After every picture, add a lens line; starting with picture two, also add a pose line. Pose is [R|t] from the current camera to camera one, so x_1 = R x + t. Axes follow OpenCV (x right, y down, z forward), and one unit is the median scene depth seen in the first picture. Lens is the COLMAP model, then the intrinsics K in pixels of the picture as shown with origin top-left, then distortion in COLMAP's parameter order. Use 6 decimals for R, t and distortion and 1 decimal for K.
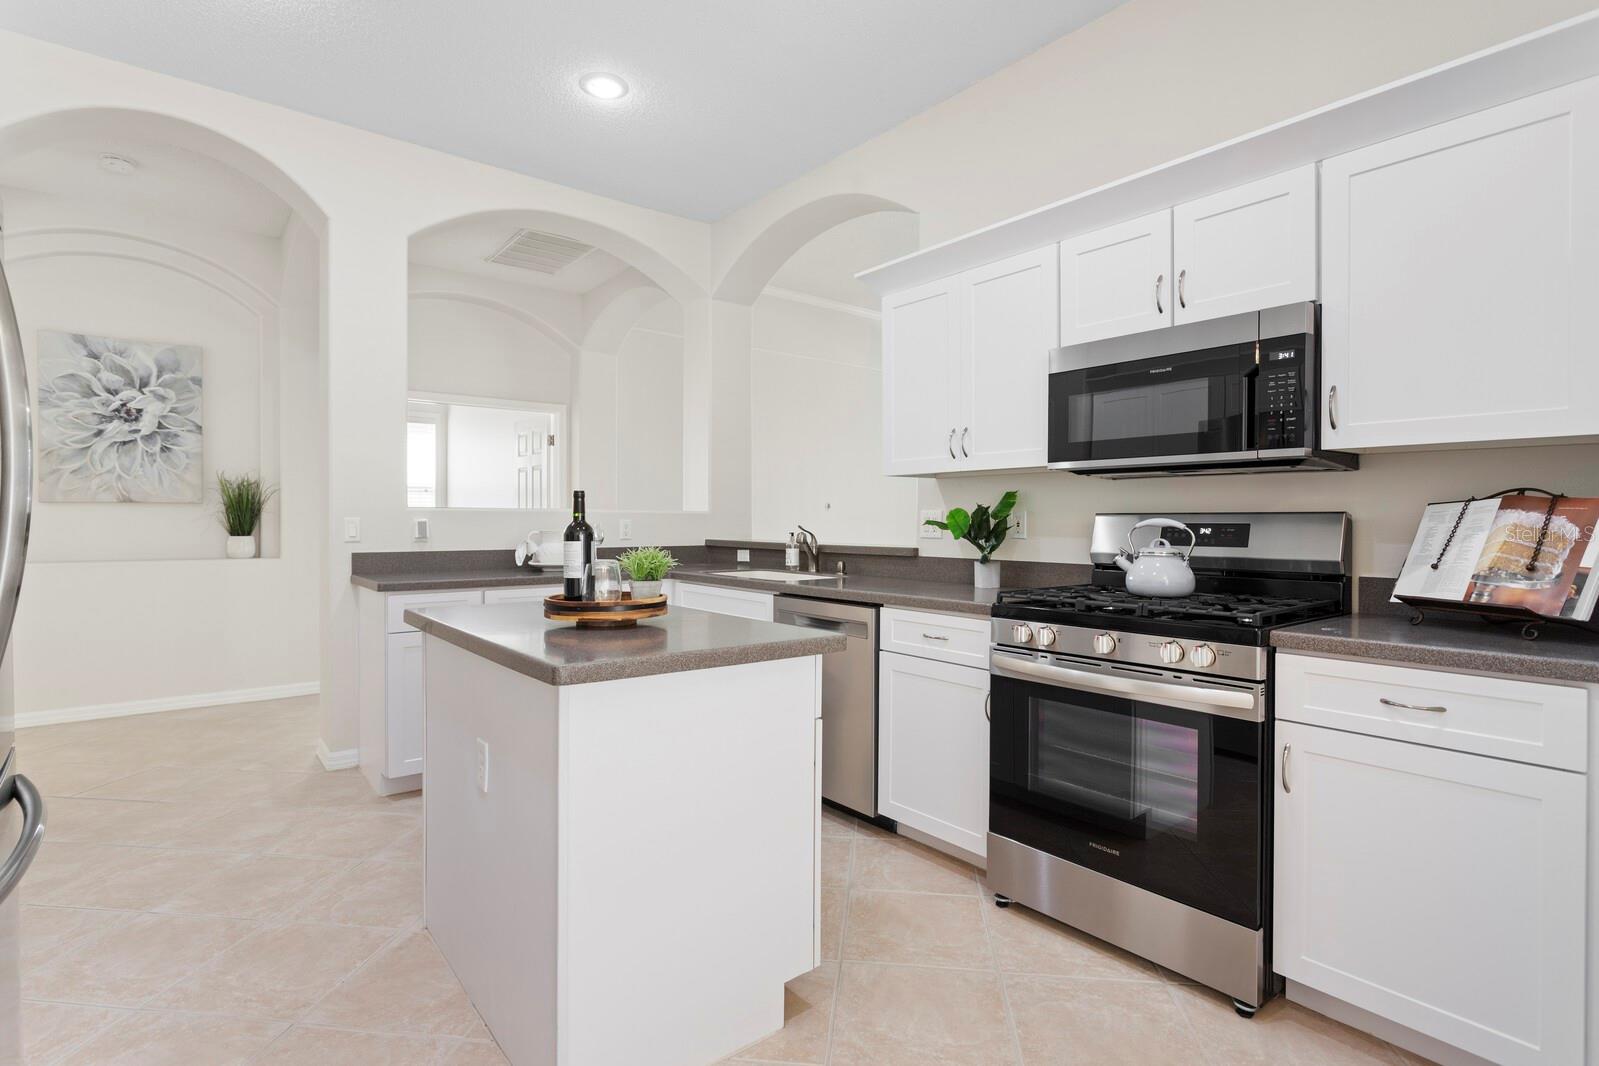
lens RADIAL K [[788.8, 0, 806.2], [0, 788.8, 529.1], [0, 0, 1]] dist [-0.014527, 0.002793]
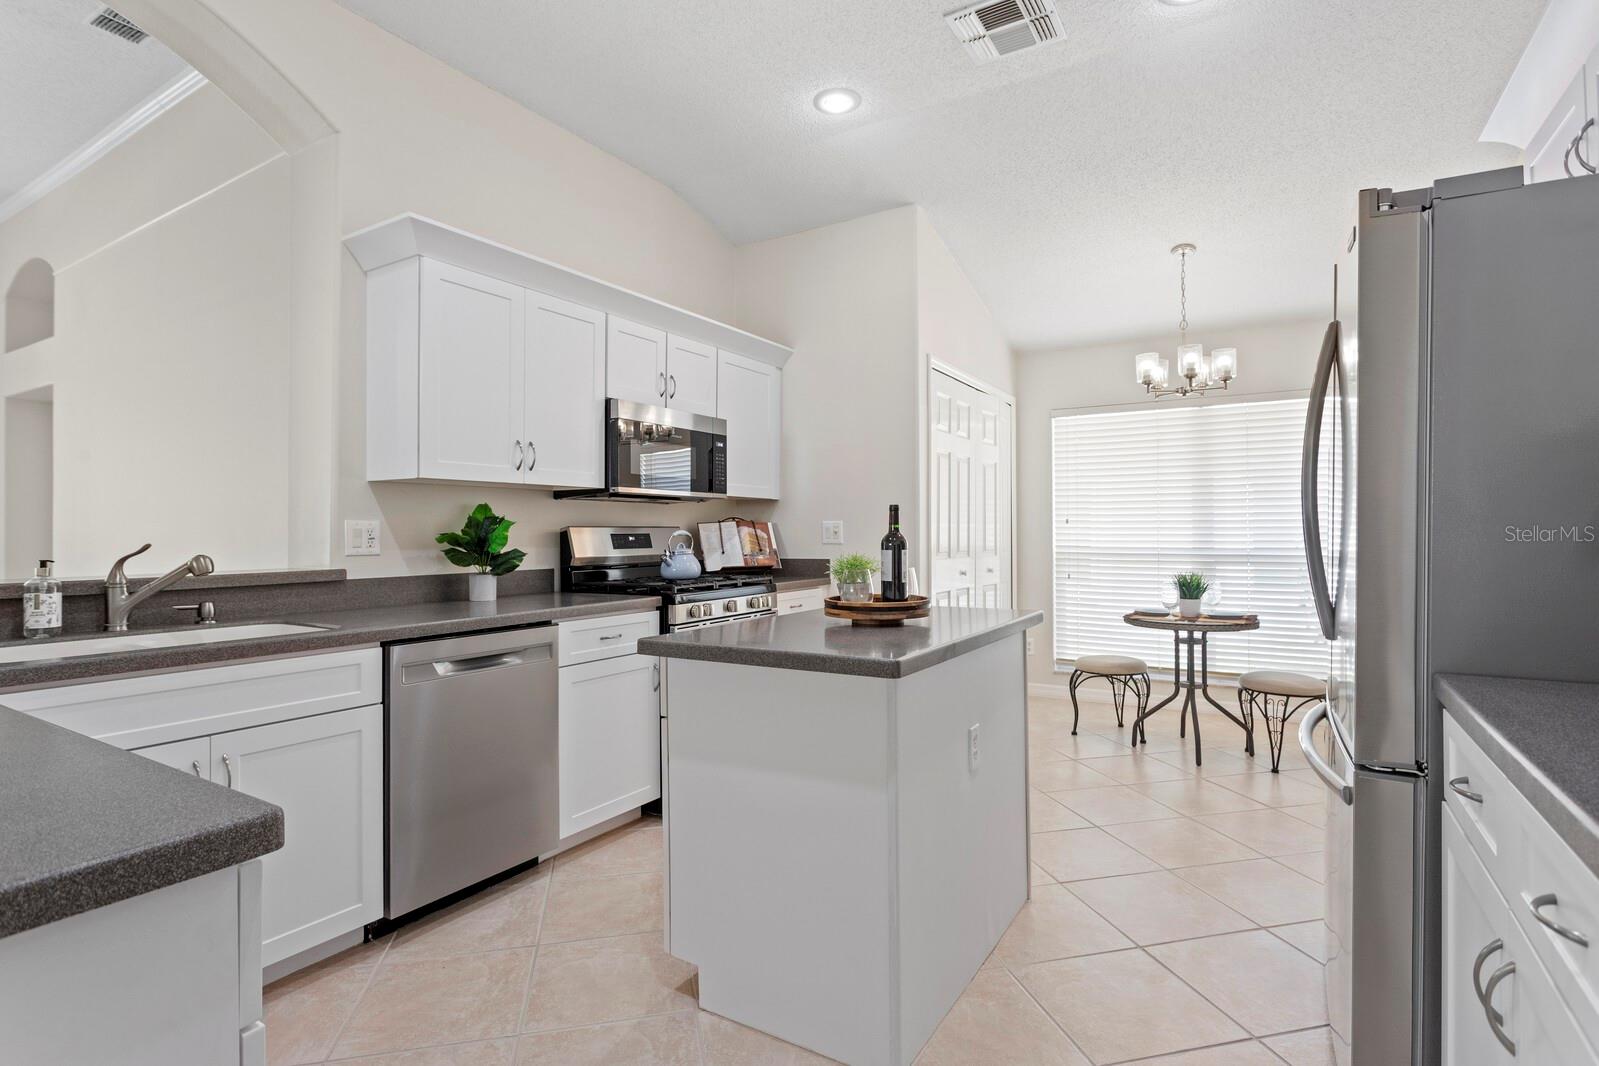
lens RADIAL K [[788.8, 0, 794.8], [0, 788.8, 529.9], [0, 0, 1]] dist [-0.014527, 0.002793]
pose [[-0.327660, 0.000772, 0.944795, -0.888998], [0.014266, 0.999890, 0.004130, -0.013727], [-0.944688, 0.014832, -0.327635, 1.023735]]
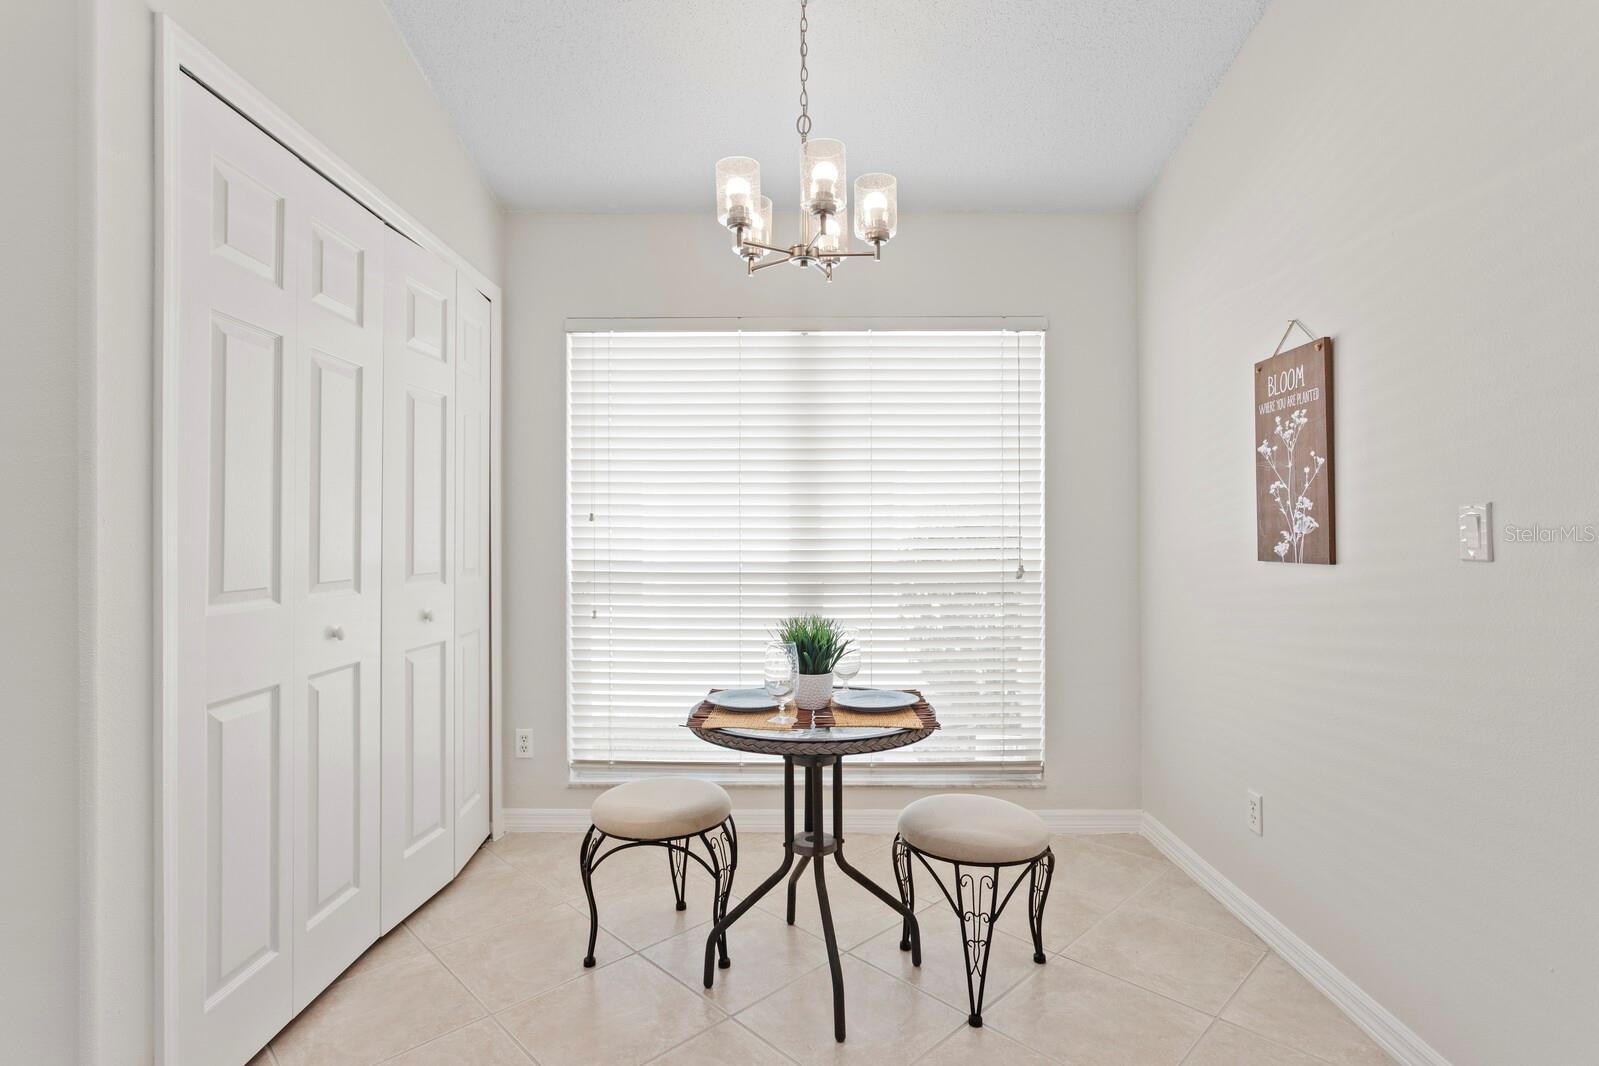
lens RADIAL K [[788.8, 0, 800.5], [0, 788.8, 536.9], [0, 0, 1]] dist [-0.014527, 0.002793]
pose [[-0.771504, -0.005012, 0.636205, -0.084896], [0.004538, 0.999900, 0.013381, -0.001610], [-0.636208, 0.013211, -0.771404, 0.316971]]
